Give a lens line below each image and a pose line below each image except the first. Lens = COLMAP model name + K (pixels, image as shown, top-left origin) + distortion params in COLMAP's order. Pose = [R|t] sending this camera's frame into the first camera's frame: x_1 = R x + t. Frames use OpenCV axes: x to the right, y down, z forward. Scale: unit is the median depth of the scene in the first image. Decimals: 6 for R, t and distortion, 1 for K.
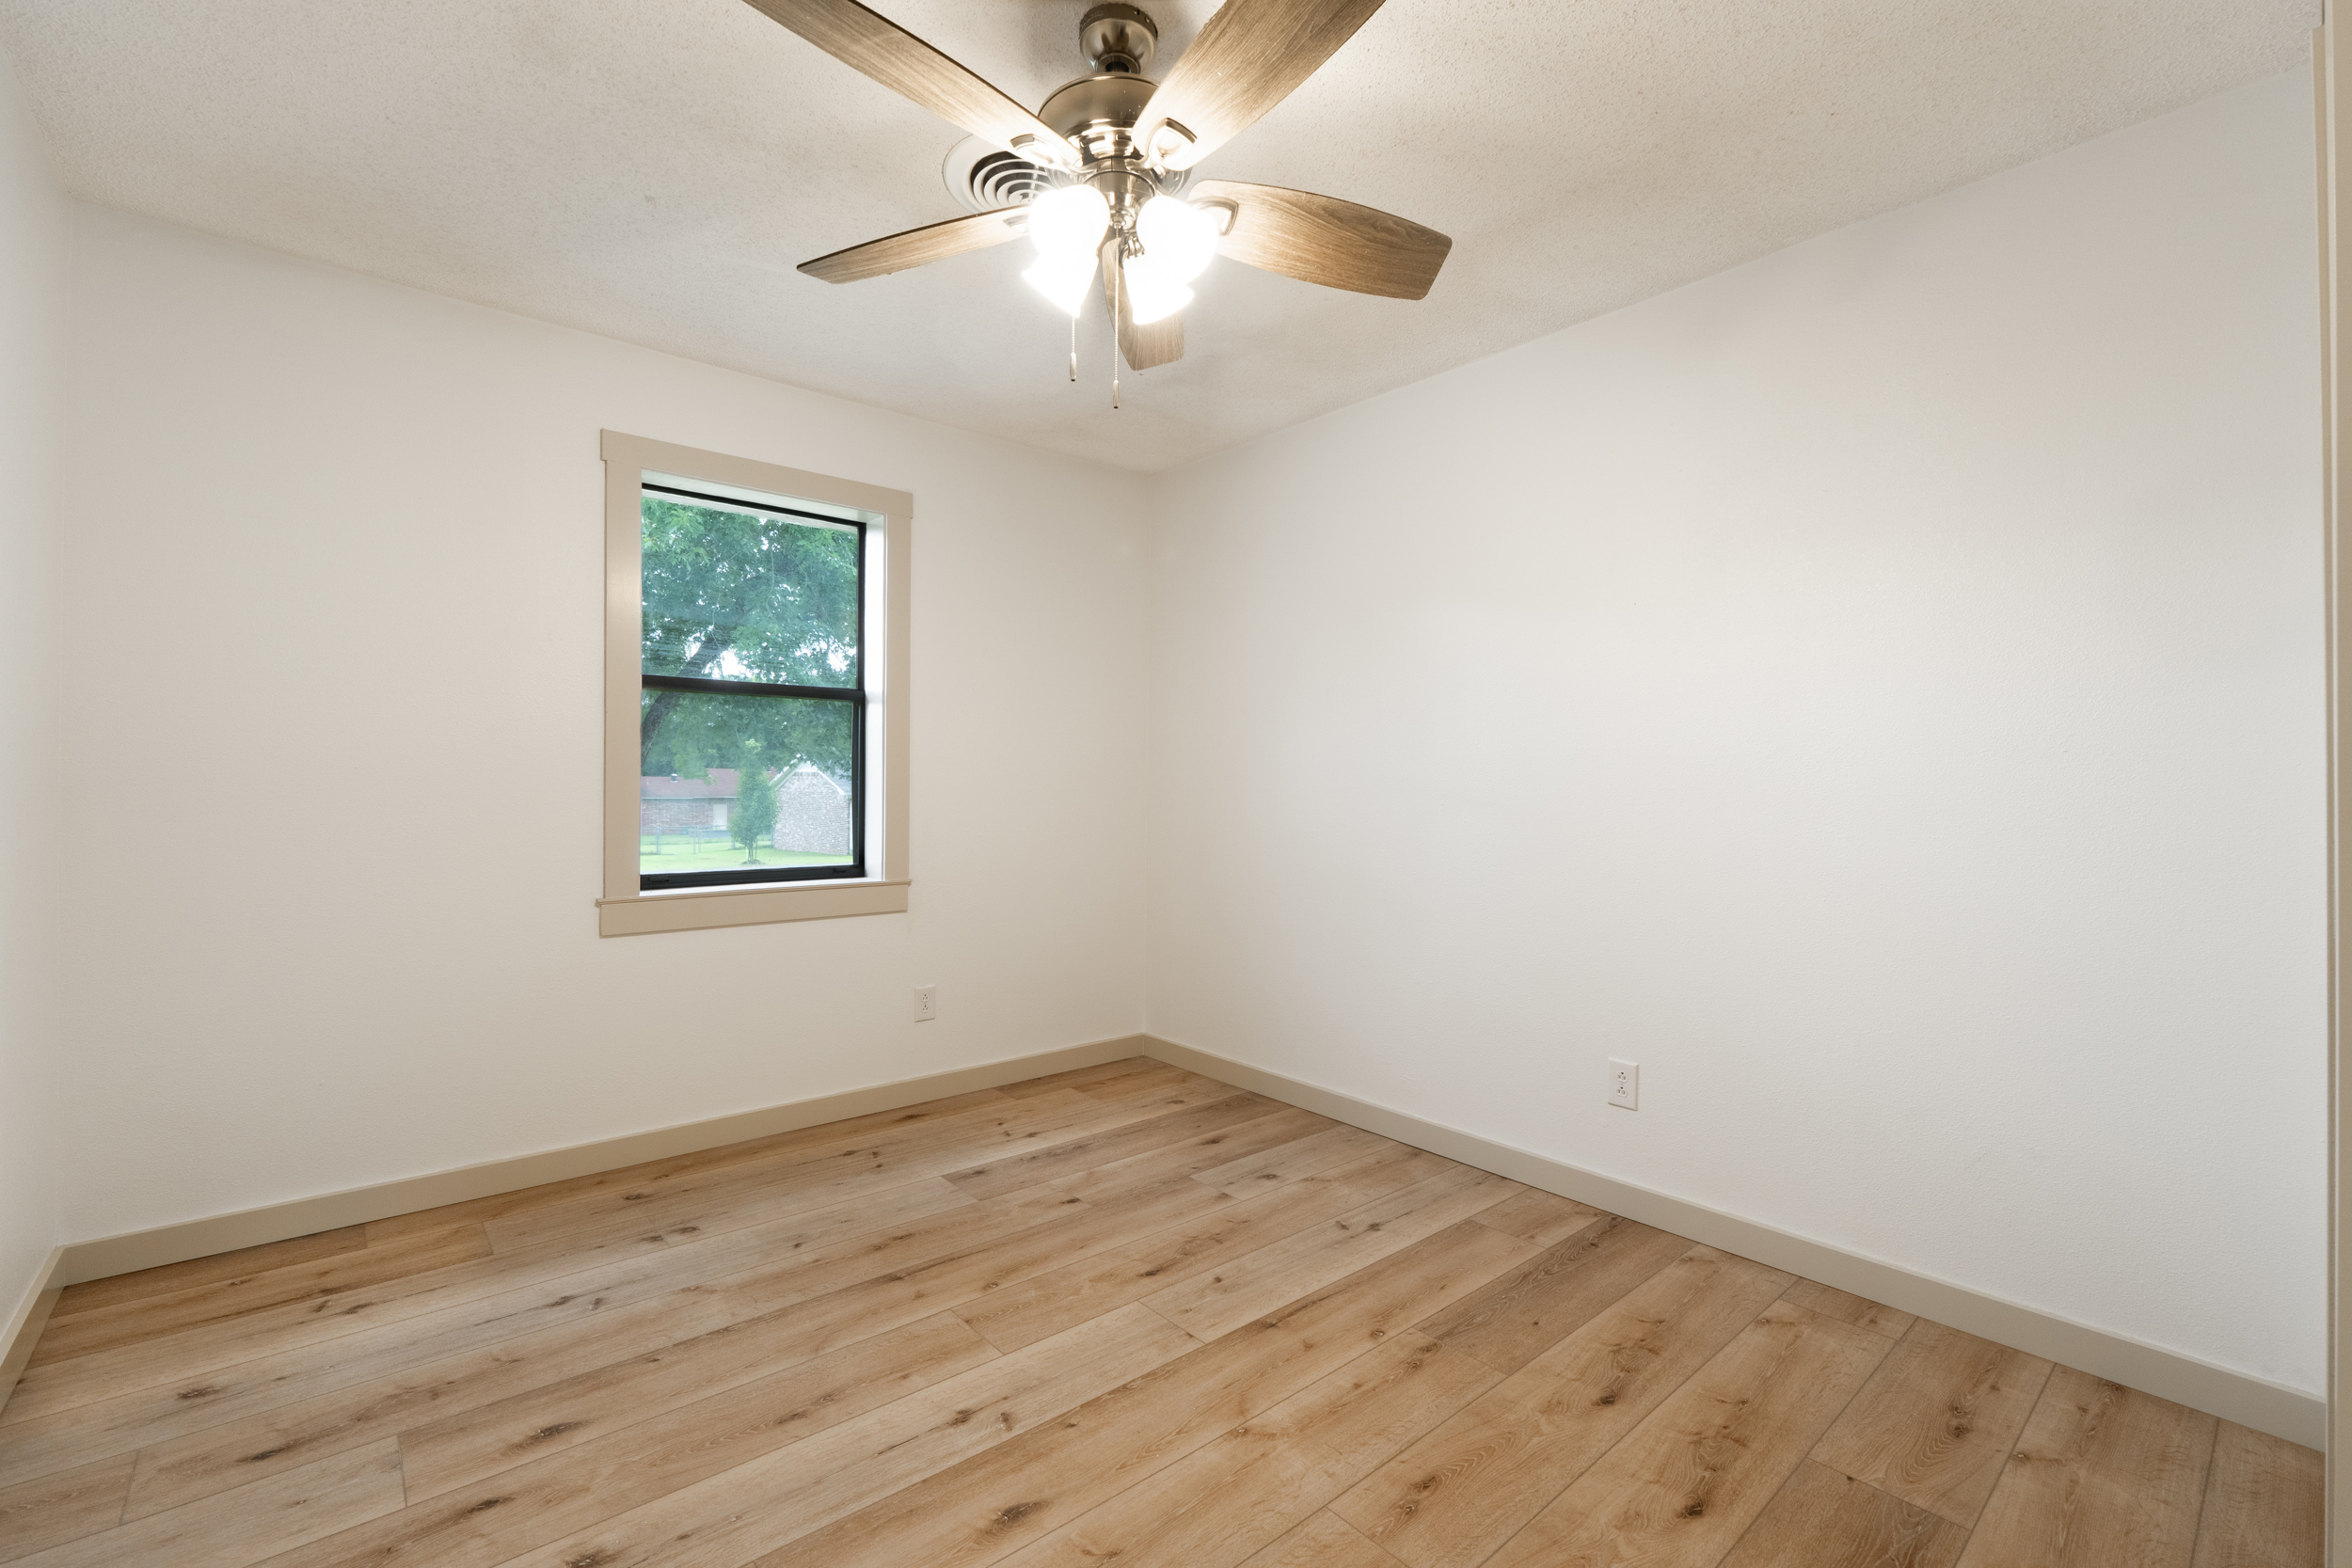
lens RADIAL K [[999.2, 0, 1156.2], [0, 999.2, 784.3], [0, 0, 1]] dist [0.004162, 0.000556]
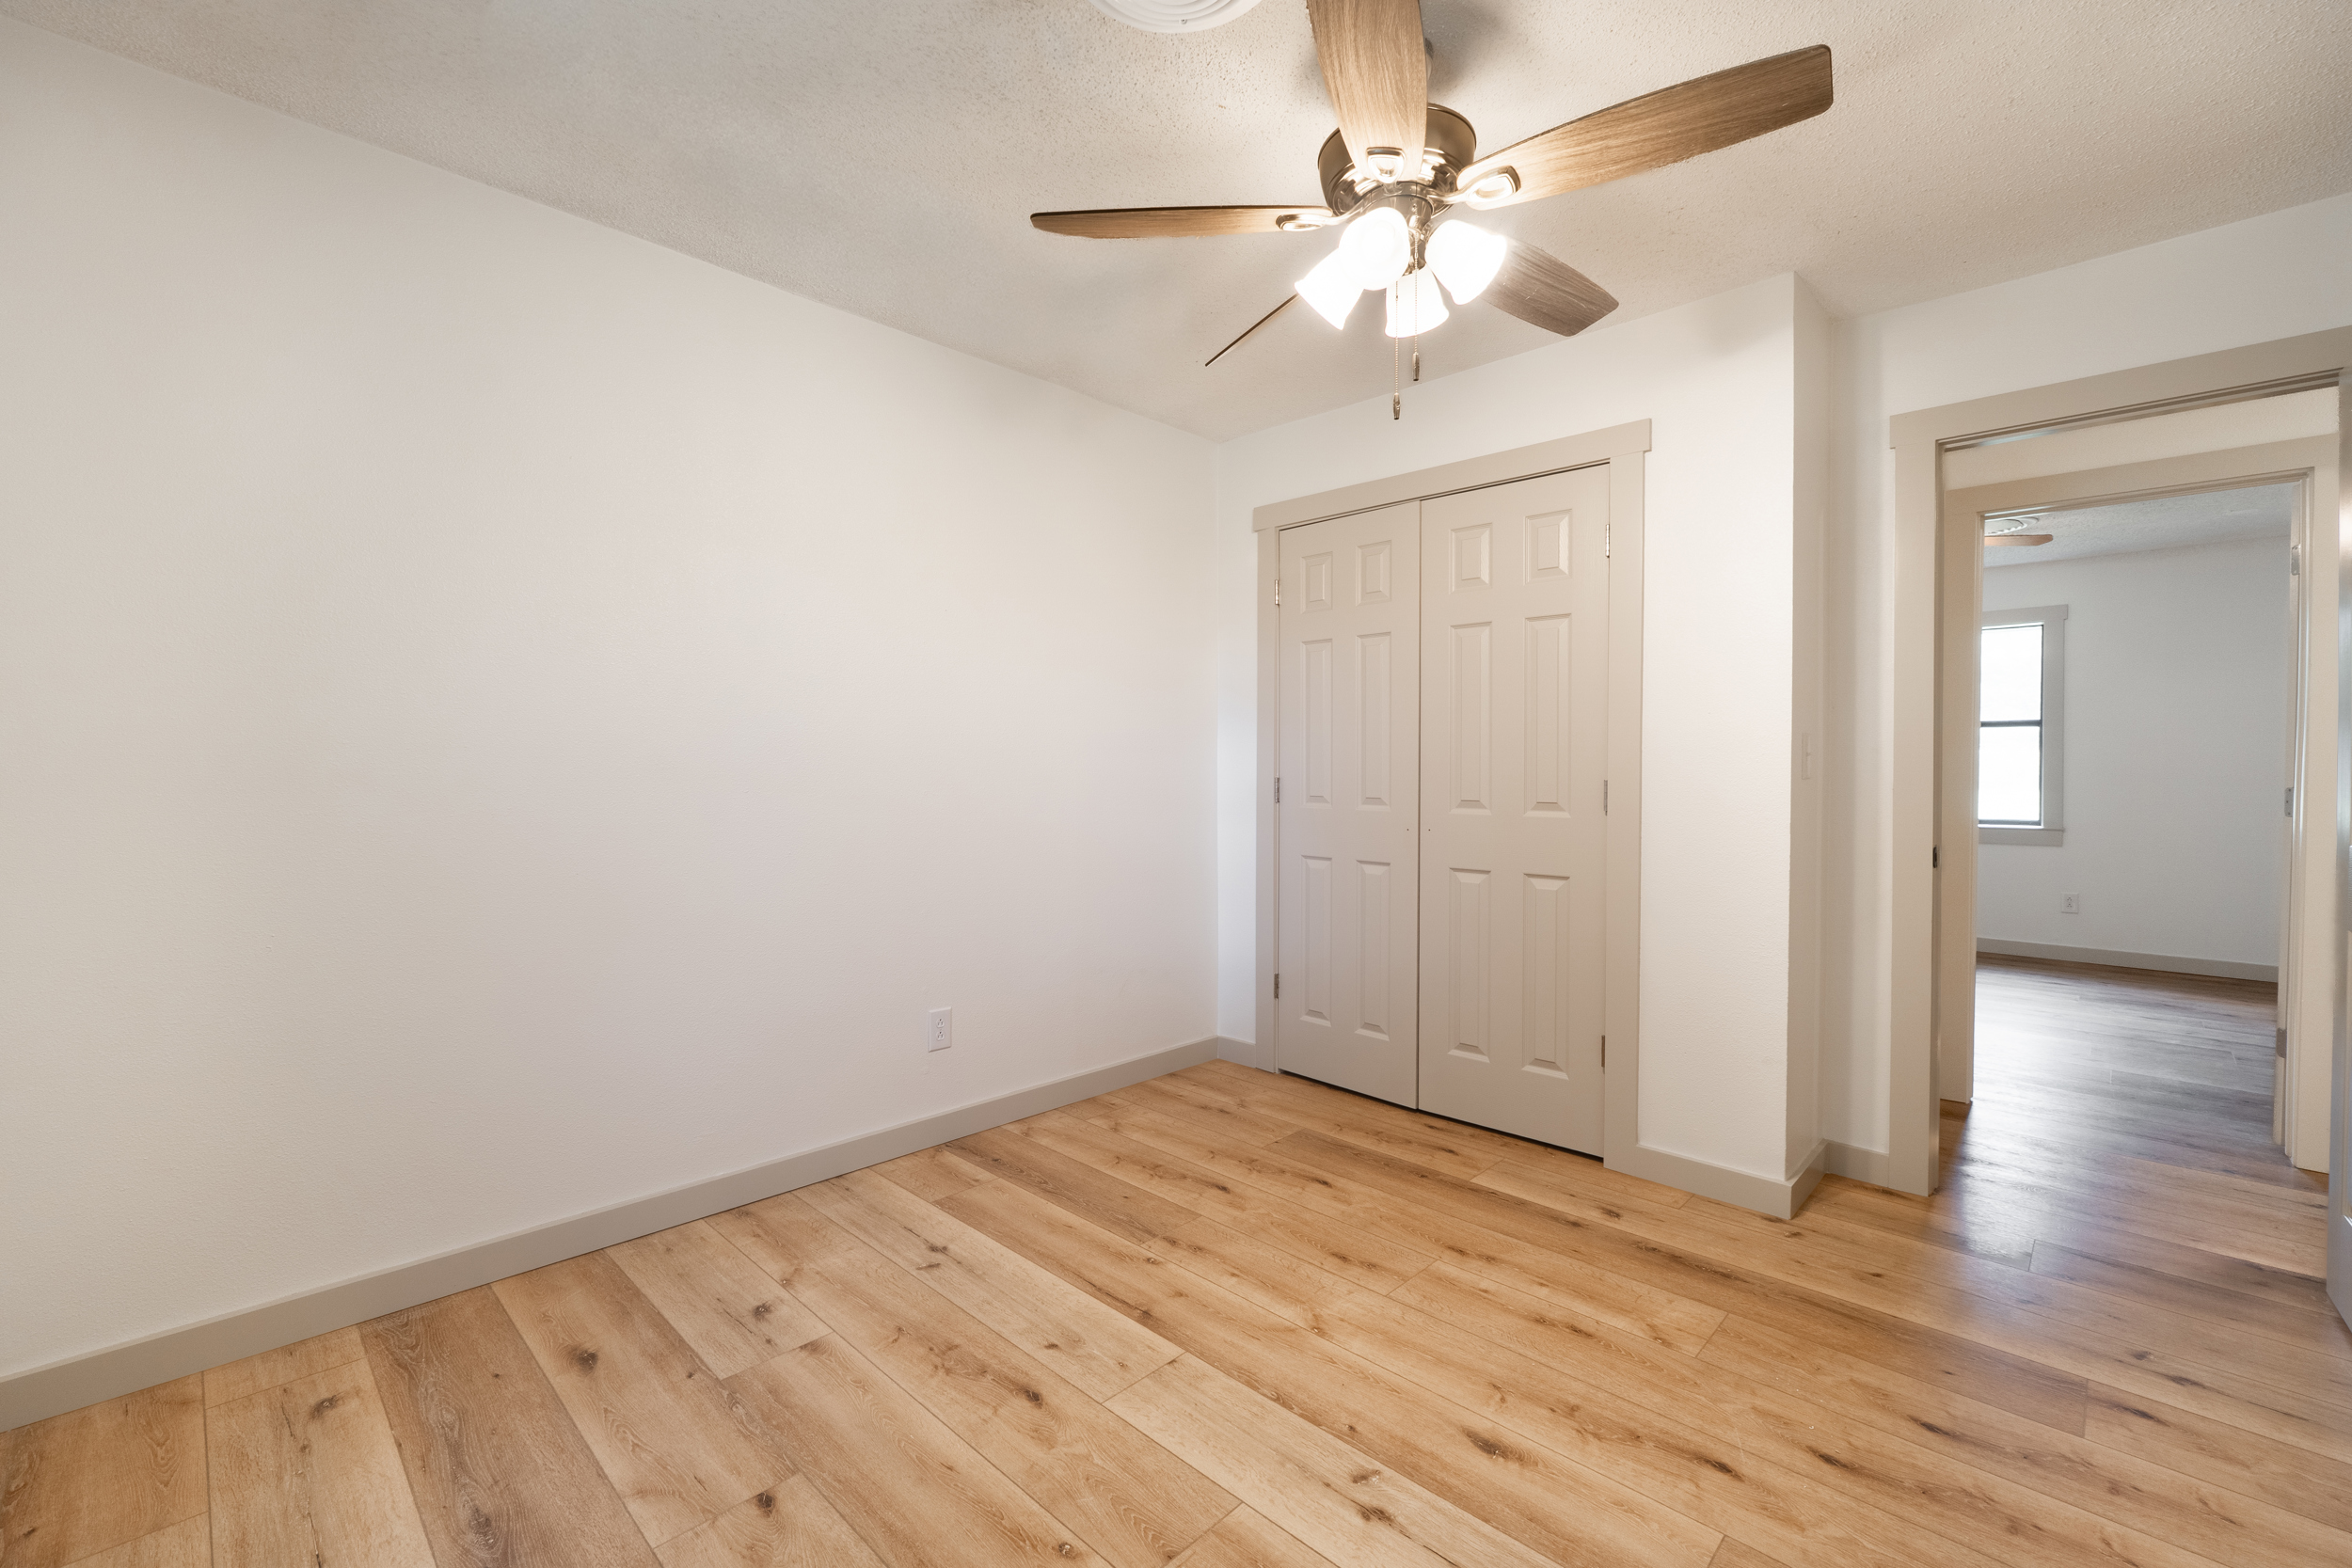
lens RADIAL K [[999.2, 0, 1165.7], [0, 999.2, 773.9], [0, 0, 1]] dist [0.004162, 0.000556]
pose [[-0.098752, -0.014530, 0.995006, -0.853212], [-0.007859, 0.999874, 0.013821, -0.011461], [-0.995081, -0.006455, -0.098854, 1.057705]]
